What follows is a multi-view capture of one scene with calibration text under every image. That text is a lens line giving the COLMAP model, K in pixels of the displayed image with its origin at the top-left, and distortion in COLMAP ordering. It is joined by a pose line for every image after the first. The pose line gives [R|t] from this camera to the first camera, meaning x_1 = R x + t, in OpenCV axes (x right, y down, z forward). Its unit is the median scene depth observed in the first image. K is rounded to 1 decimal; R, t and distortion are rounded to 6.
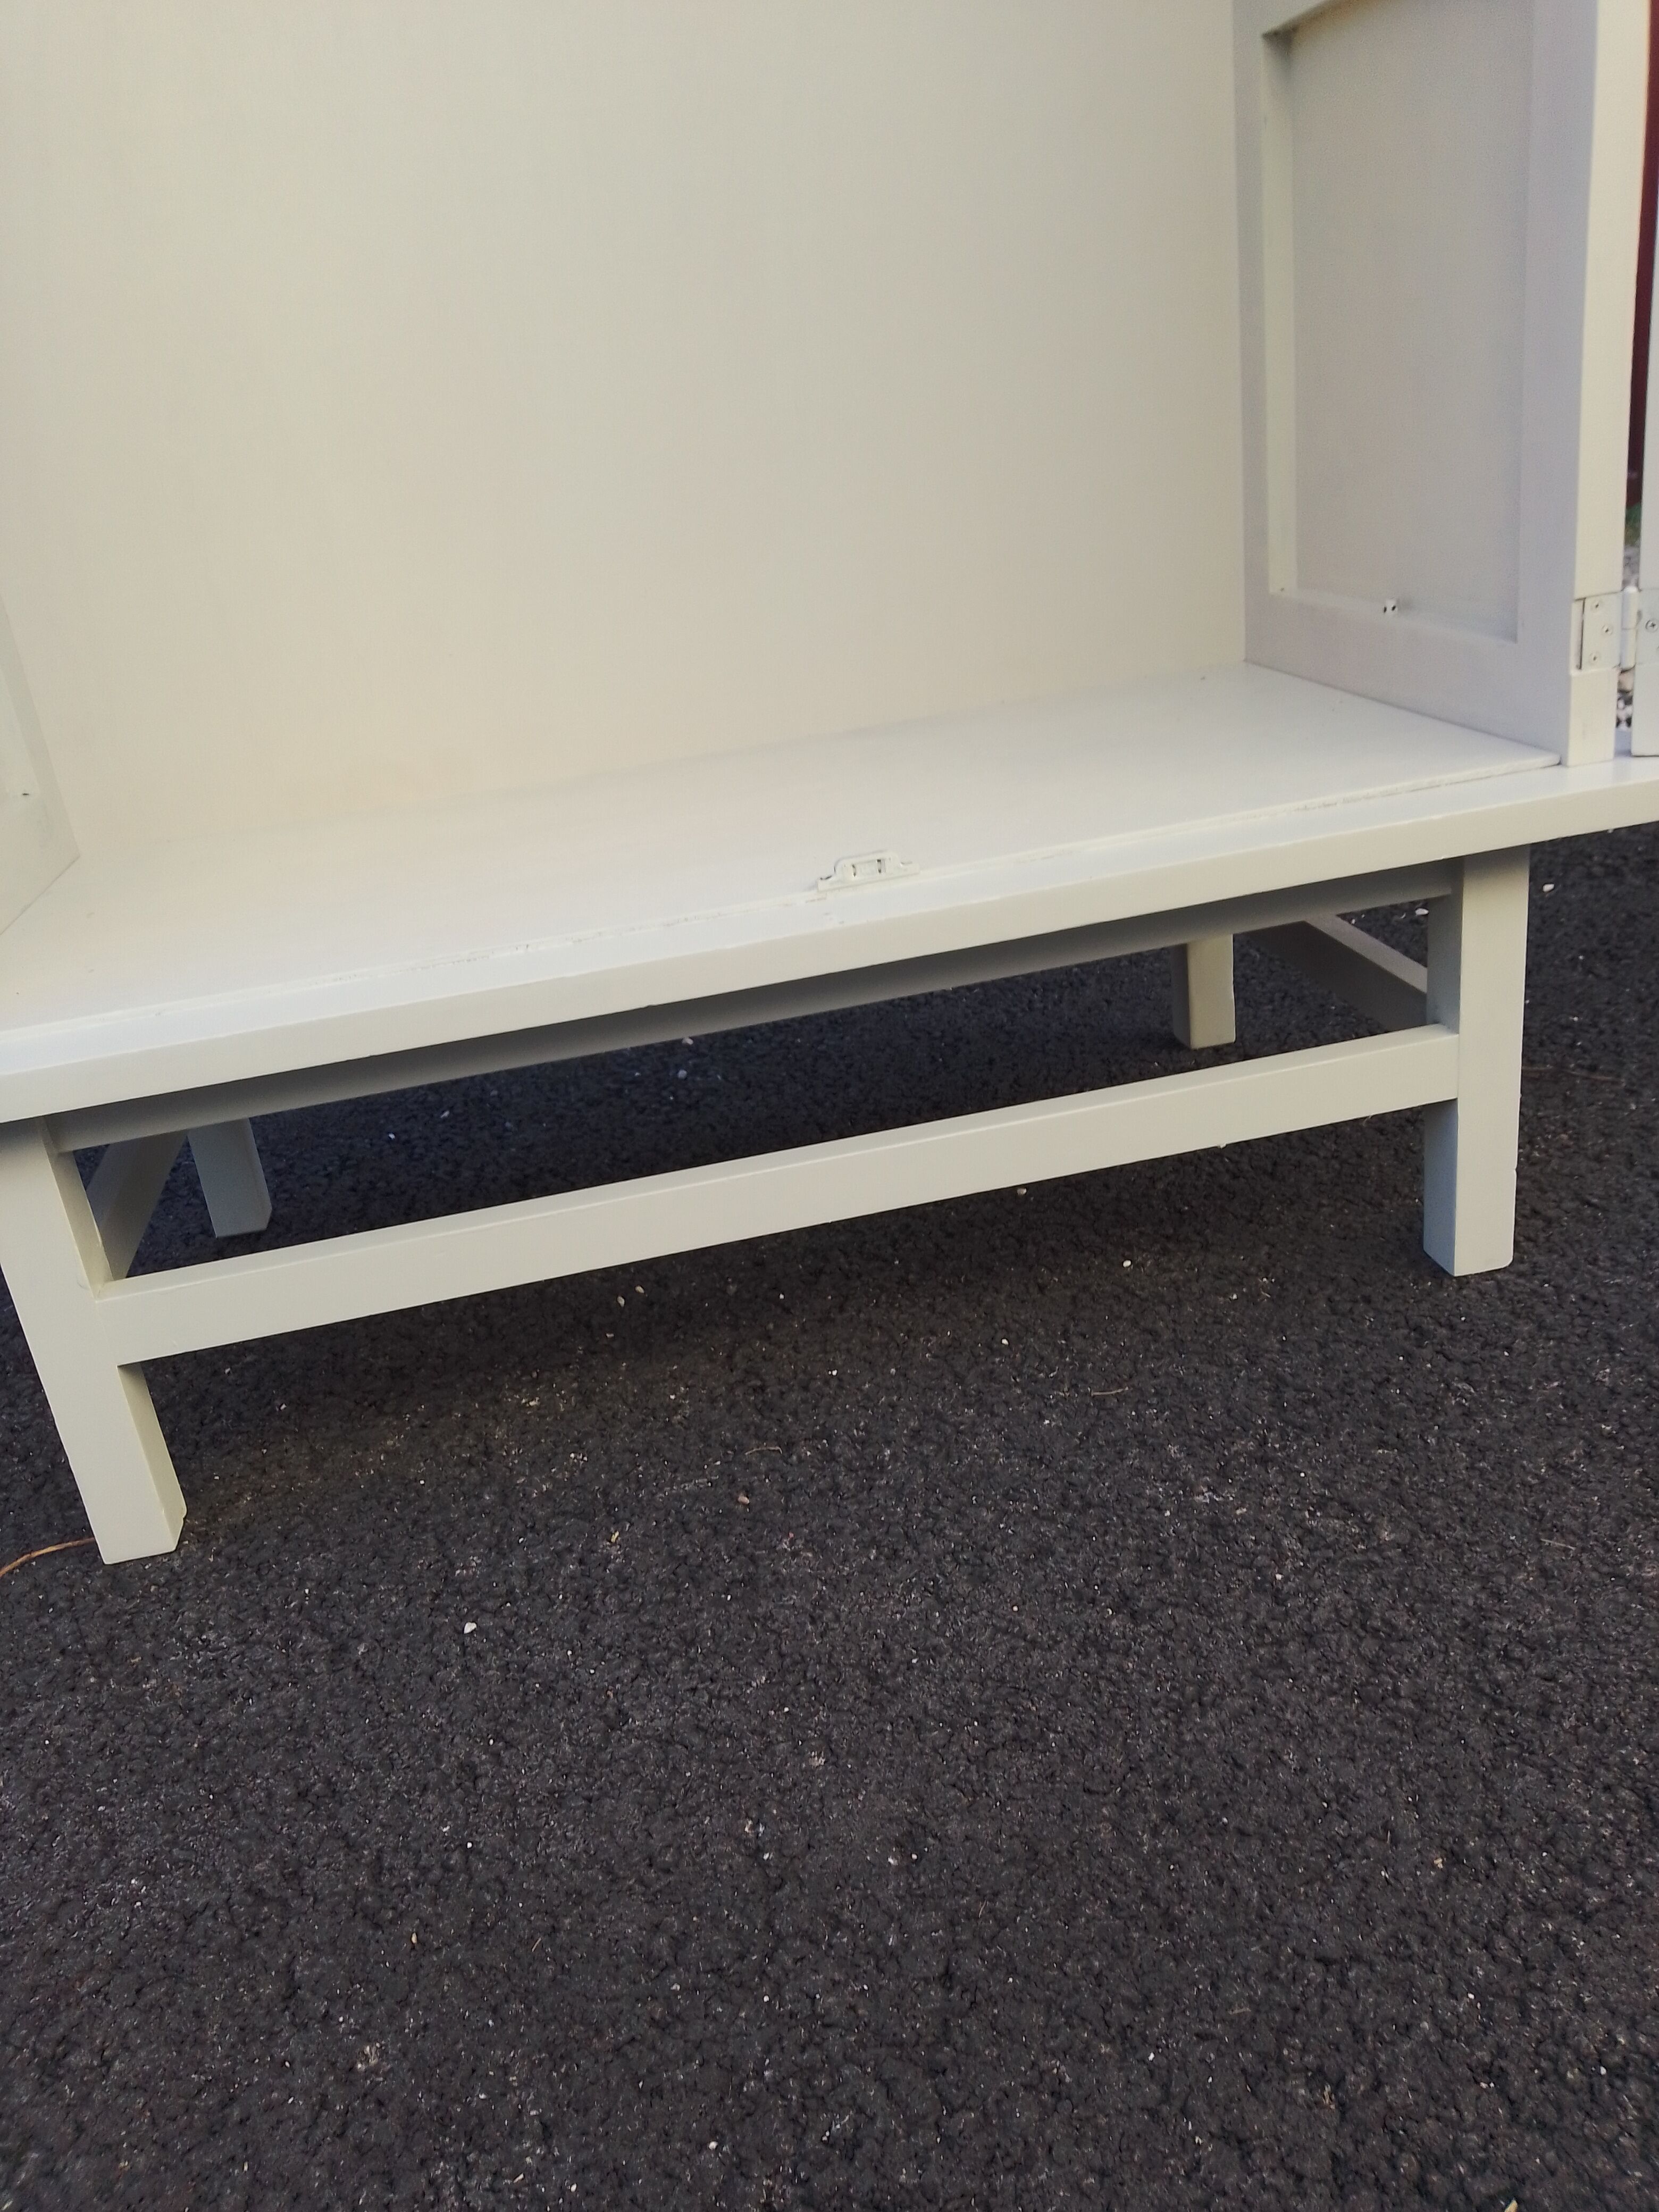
lens RADIAL K [[1743.5, 0, 851.2], [0, 1743.5, 995.2], [0, 0, 1]] dist [0.038309, -0.045411]
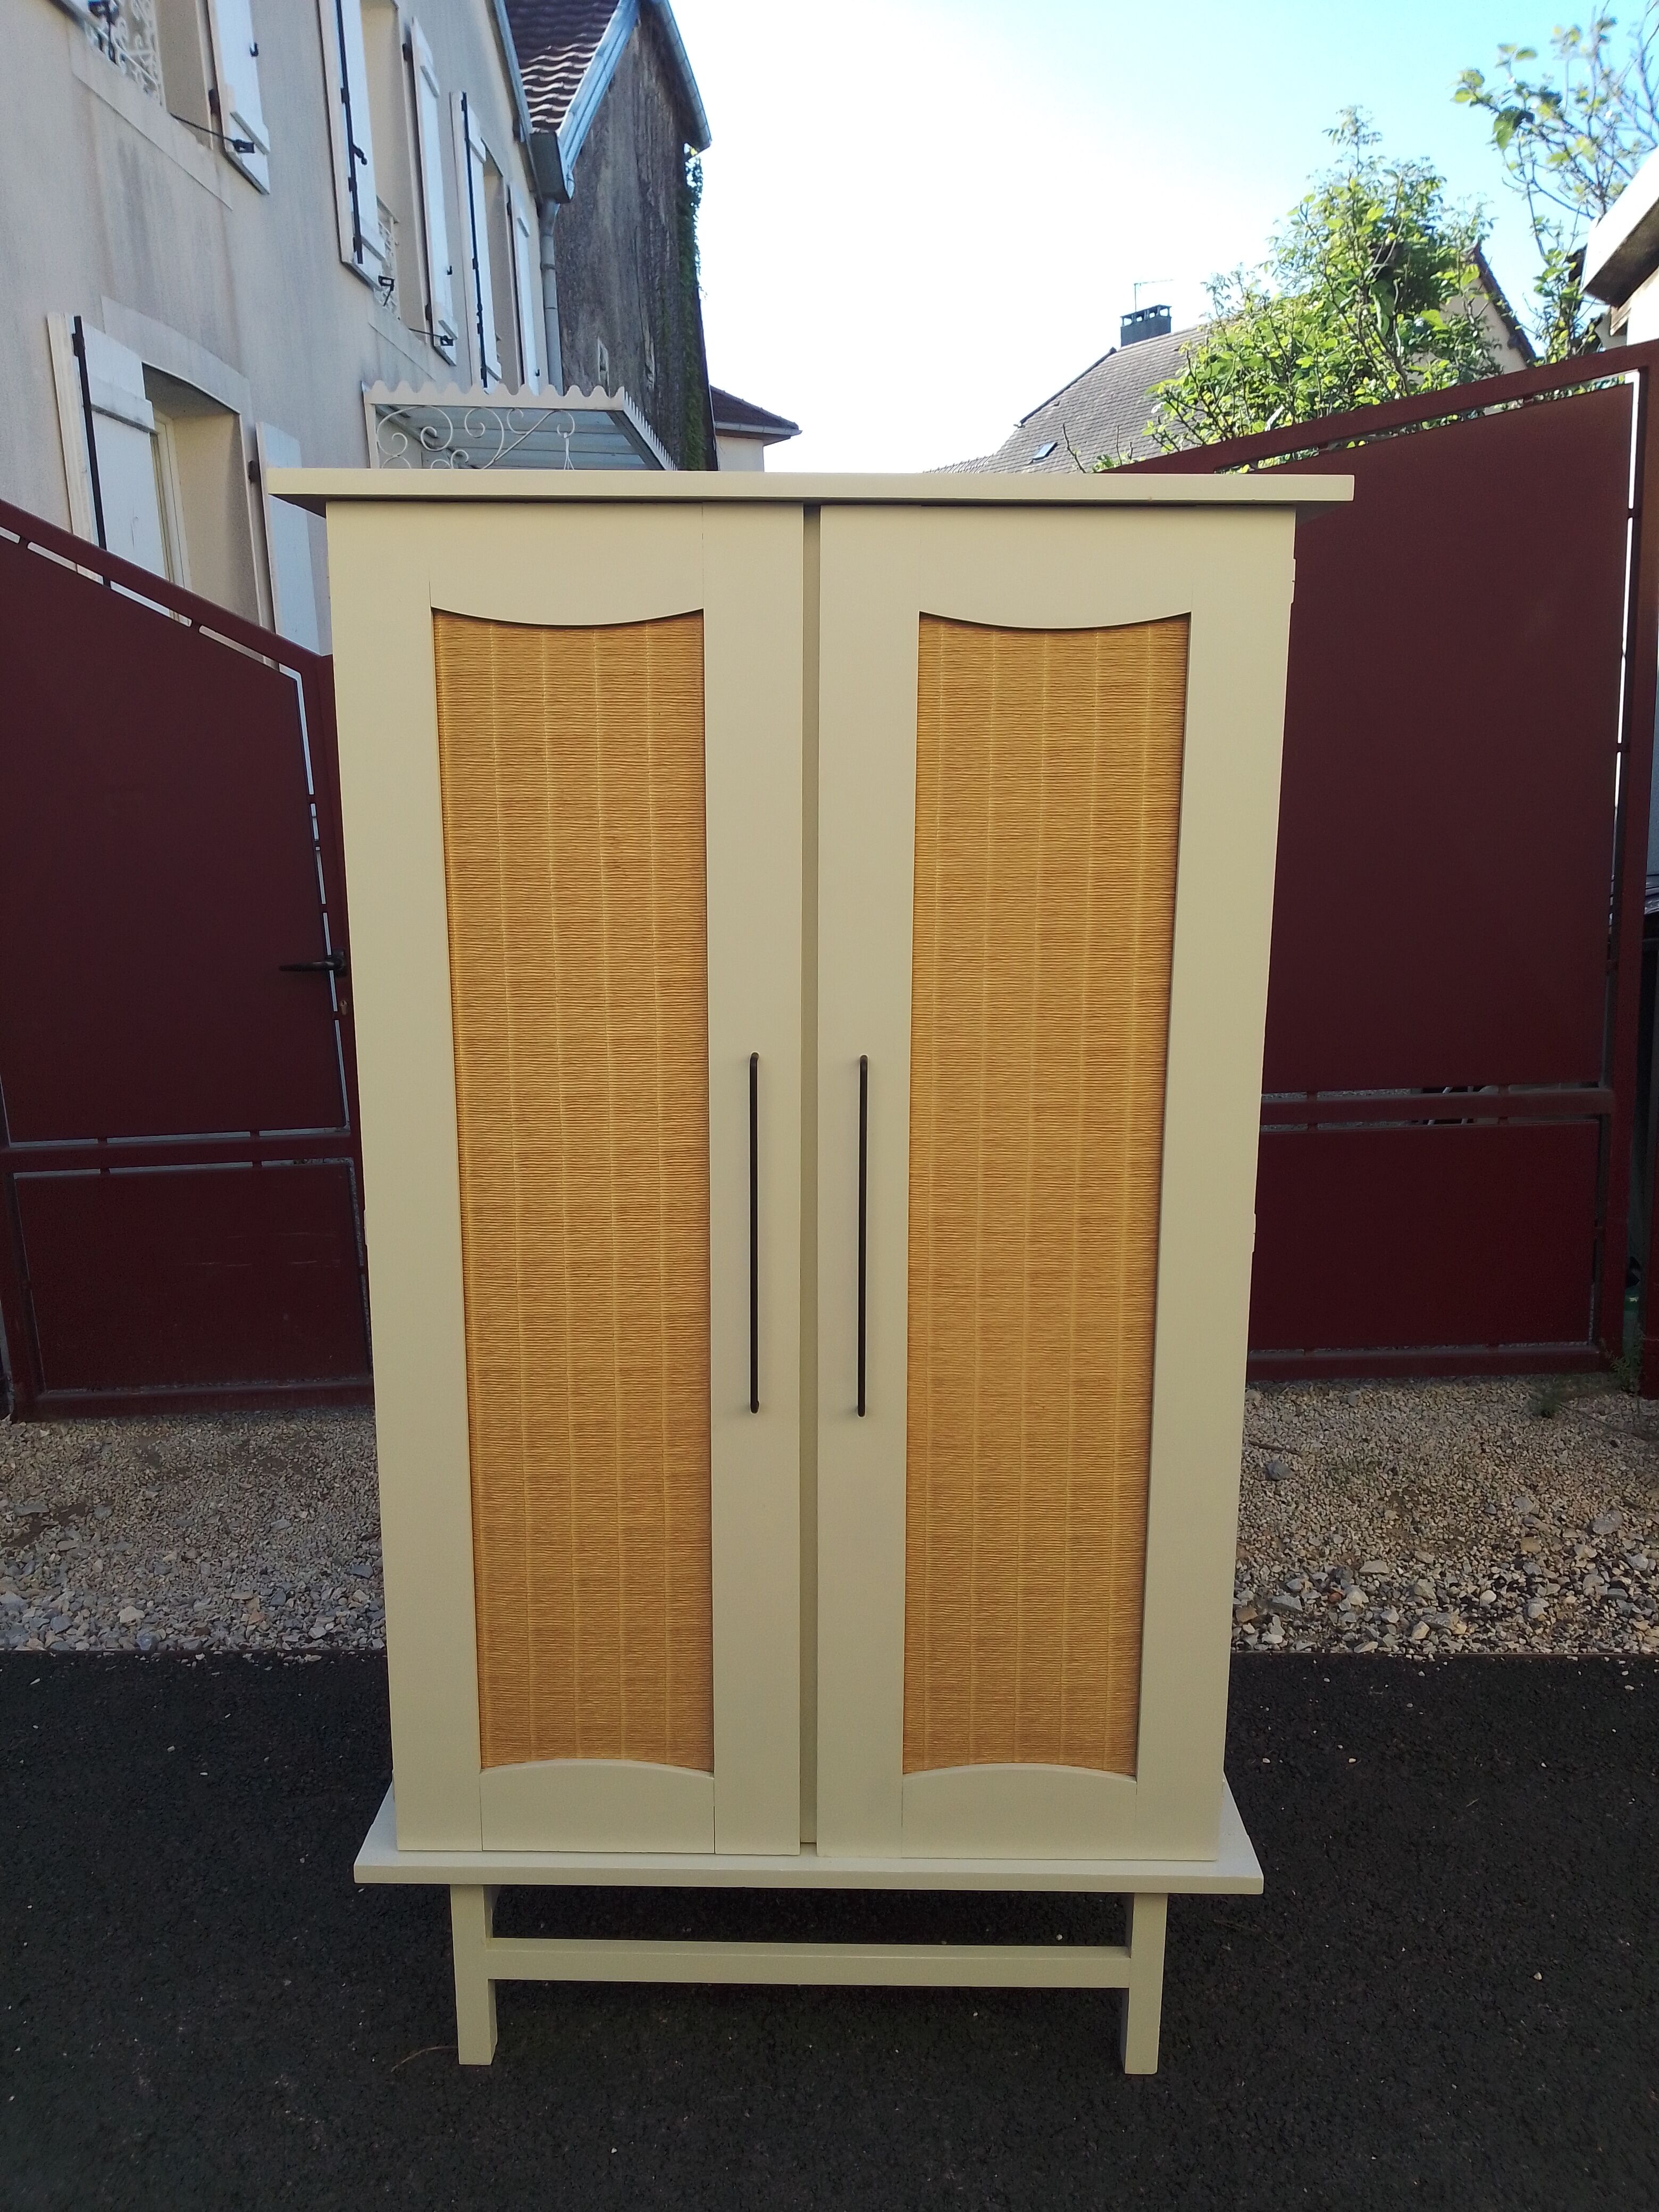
lens RADIAL K [[1743.5, 0, 841.0], [0, 1743.5, 1110.0], [0, 0, 1]] dist [0.038309, -0.045411]
pose [[0.973150, 0.156419, -0.168855, 0.224678], [-0.172853, 0.981064, -0.087379, -0.761469], [0.151990, 0.114220, 0.981760, -1.251214]]
